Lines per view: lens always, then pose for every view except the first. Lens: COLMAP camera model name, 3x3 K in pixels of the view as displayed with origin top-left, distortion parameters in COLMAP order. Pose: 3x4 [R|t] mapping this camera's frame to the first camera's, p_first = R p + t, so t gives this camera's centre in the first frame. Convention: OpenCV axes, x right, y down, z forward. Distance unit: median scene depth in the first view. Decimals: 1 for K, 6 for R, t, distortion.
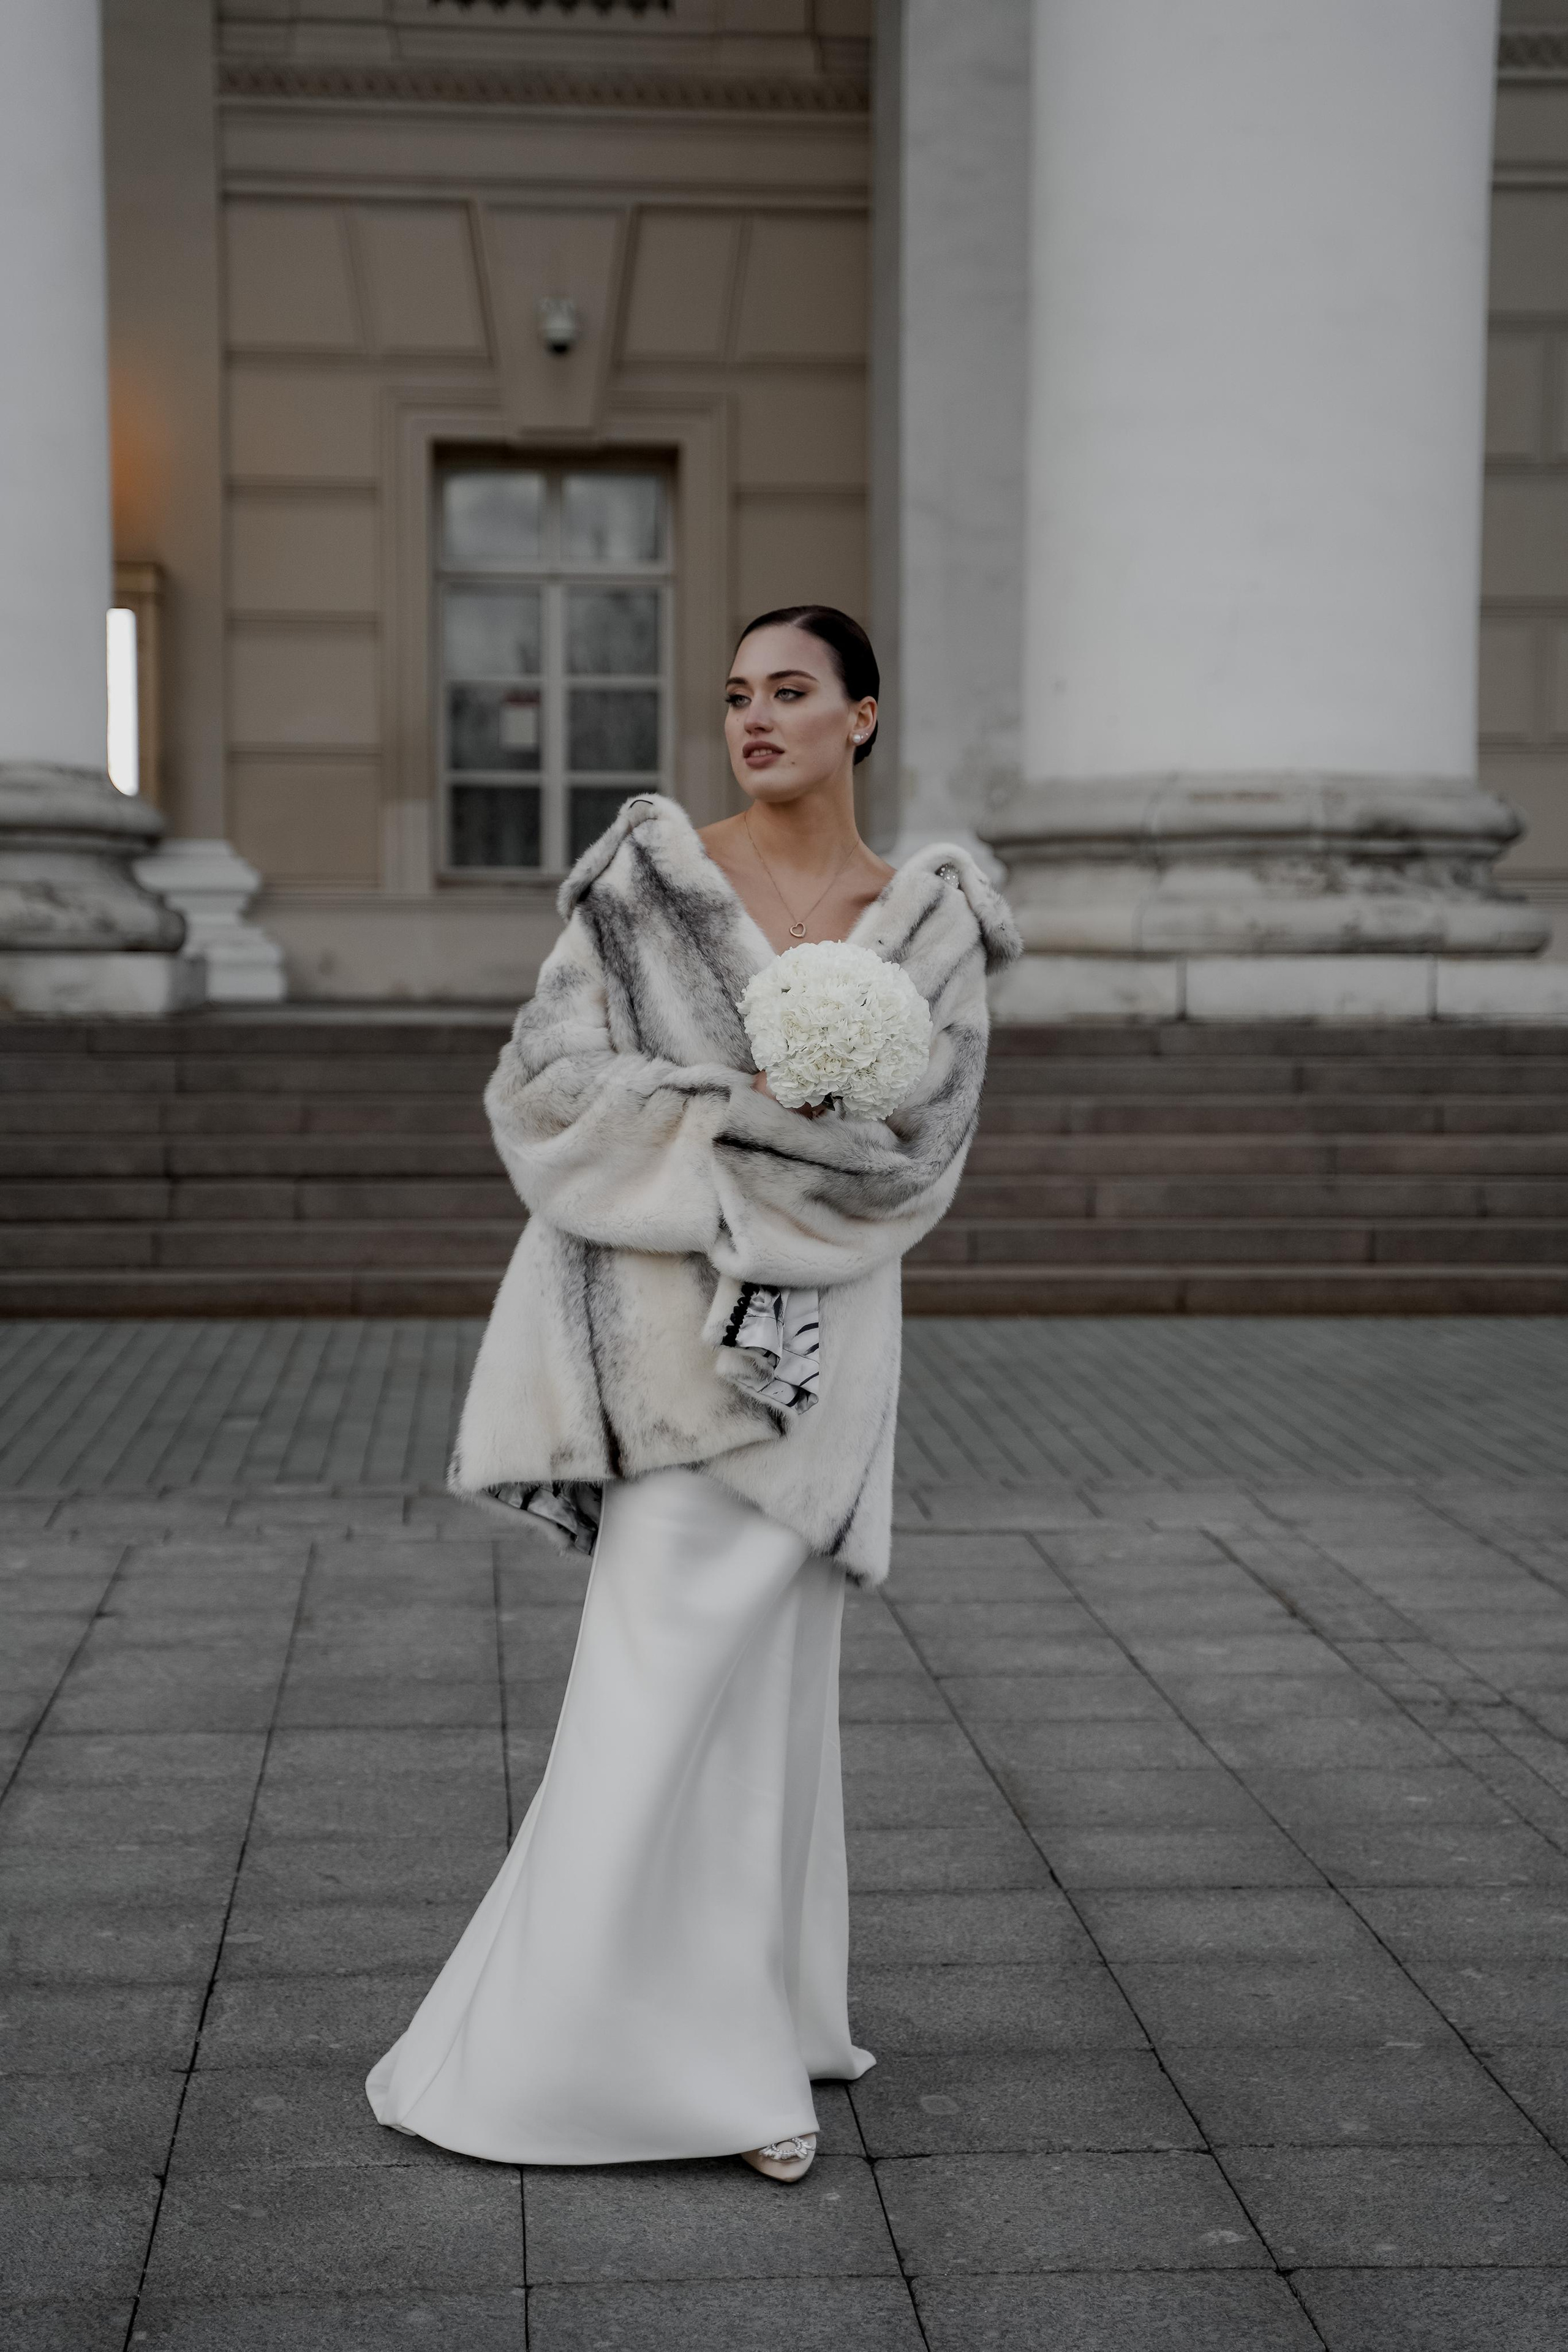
lens RADIAL K [[3819.2, 0, 788.7], [0, 3819.2, 1182.4], [0, 0, 1]] dist [0.138829, 0.000000]
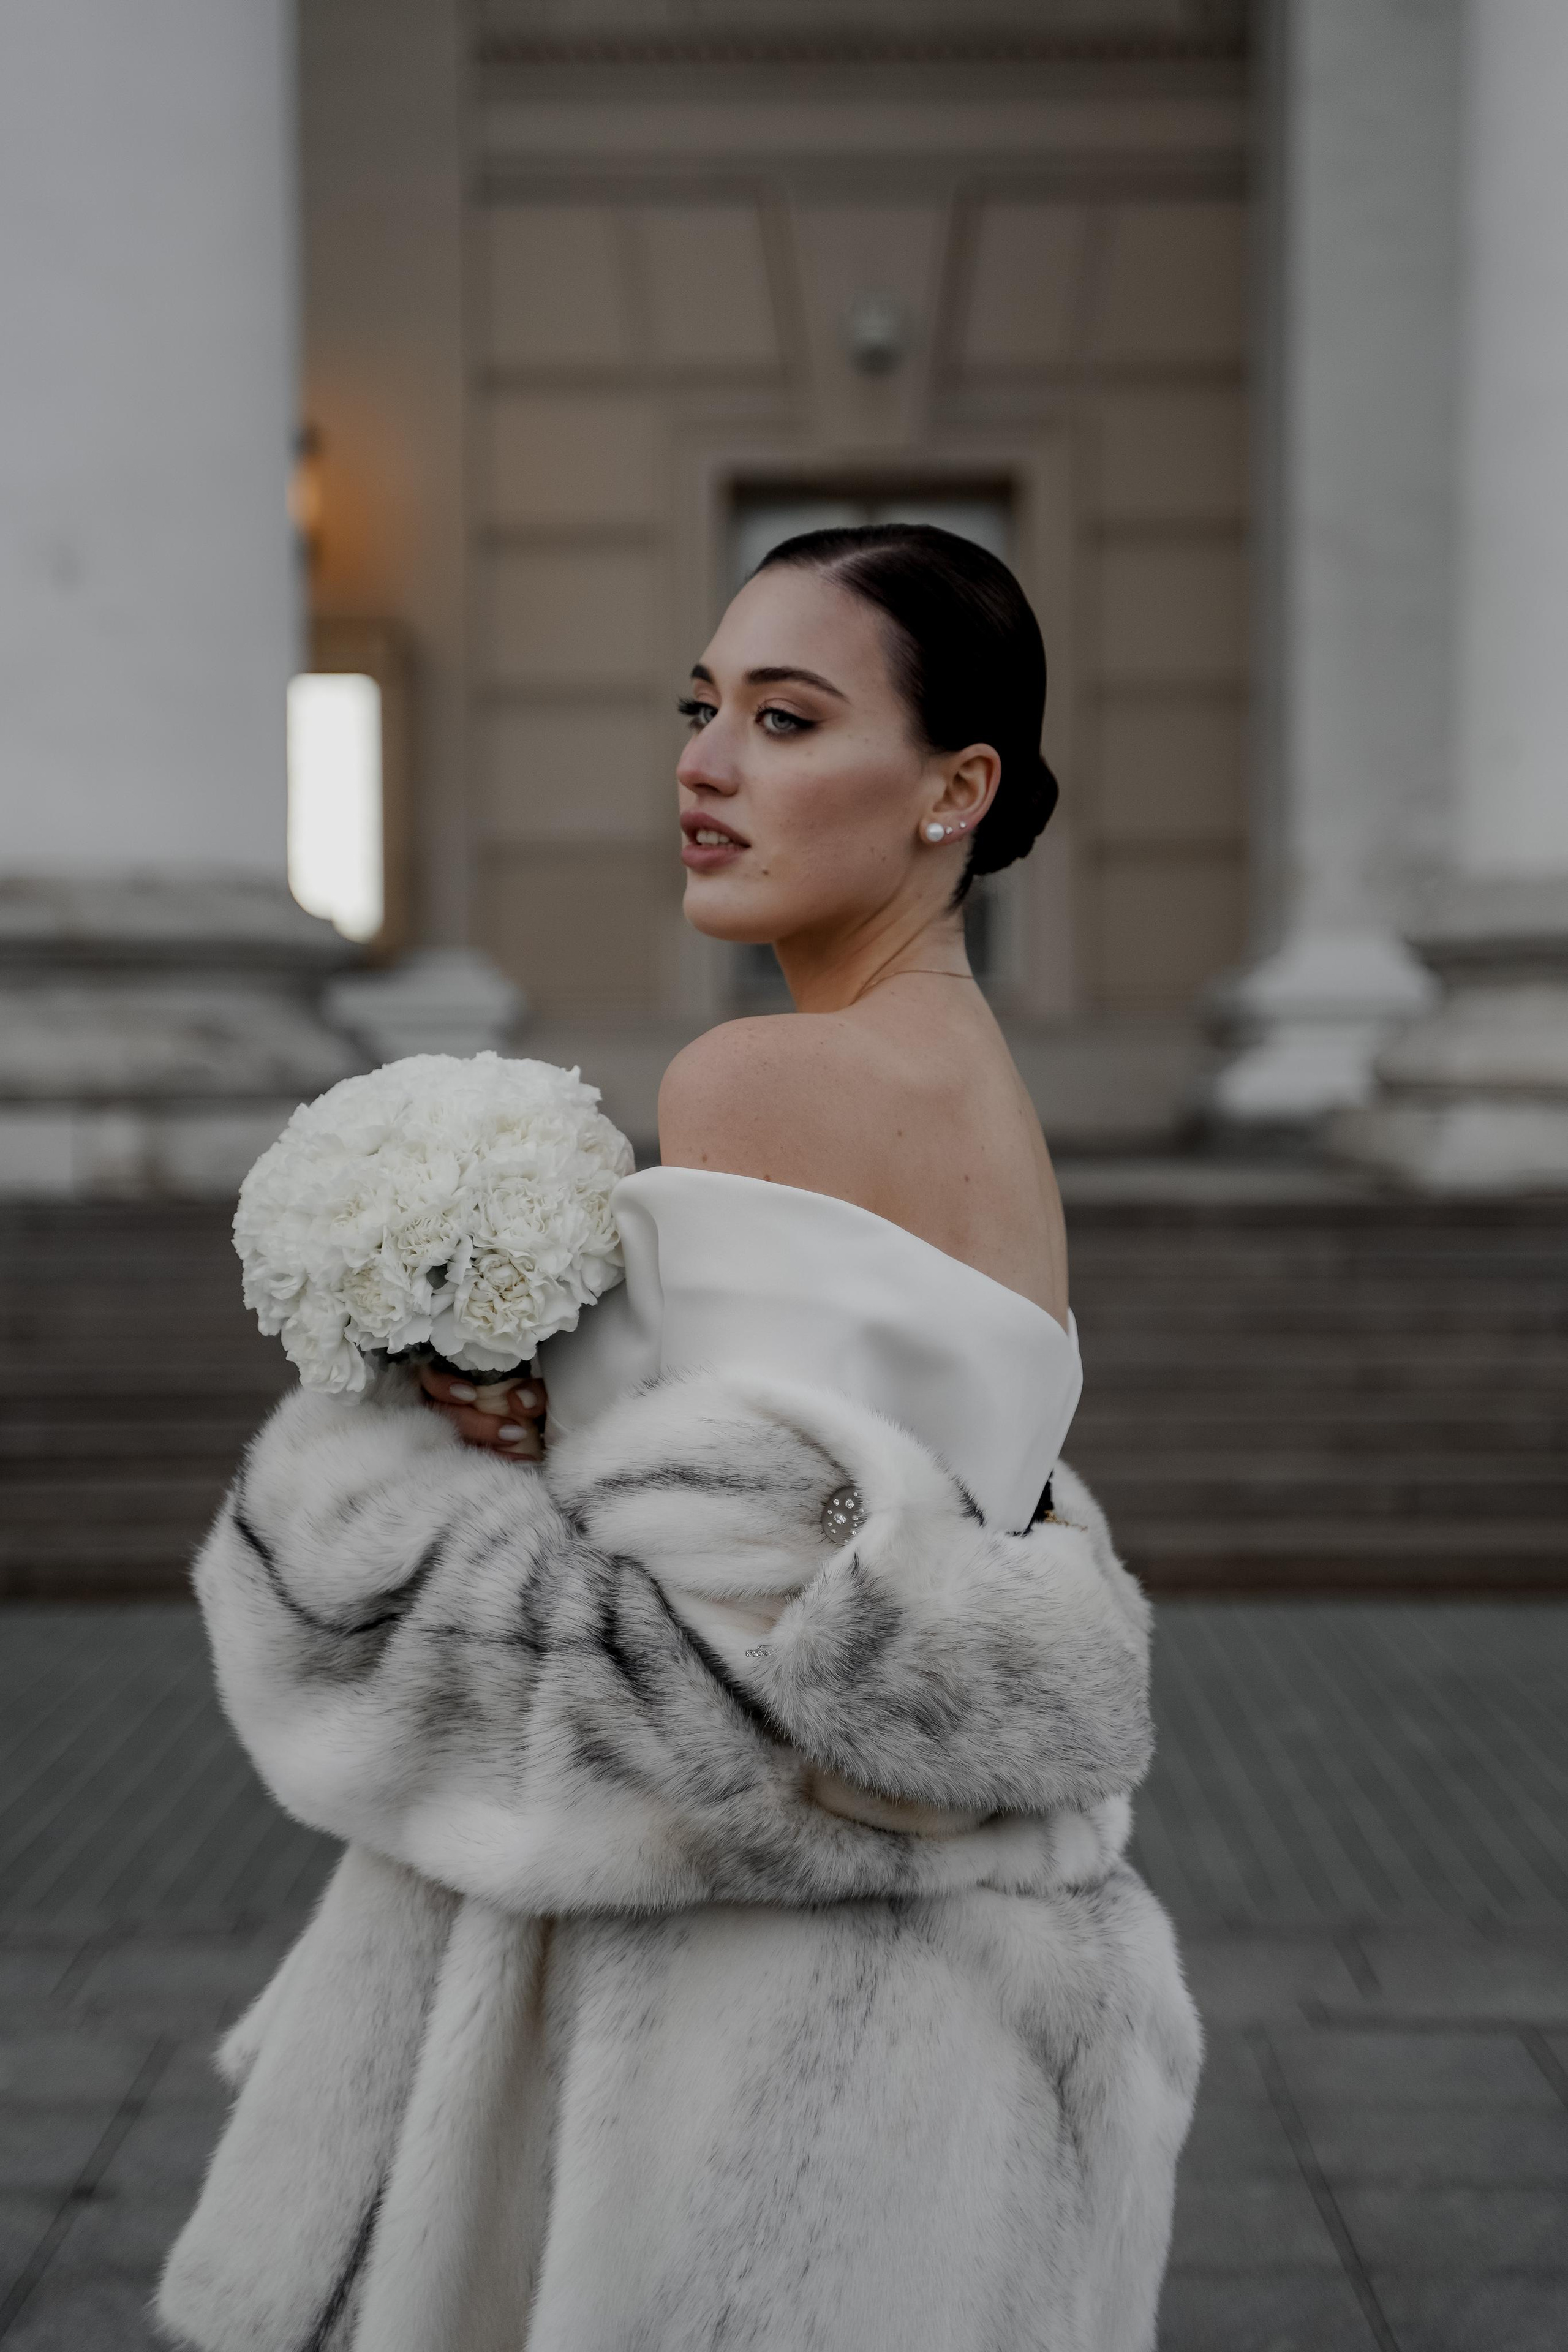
lens RADIAL K [[4151.3, 0, 780.4], [0, 4151.3, 1177.9], [0, 0, 1]] dist [0.077775, 0.000000]
pose [[0.995843, -0.005684, -0.090914, 0.000599], [0.002747, 0.999471, -0.032393, -0.014807], [0.091050, 0.032008, 0.995332, 0.137157]]
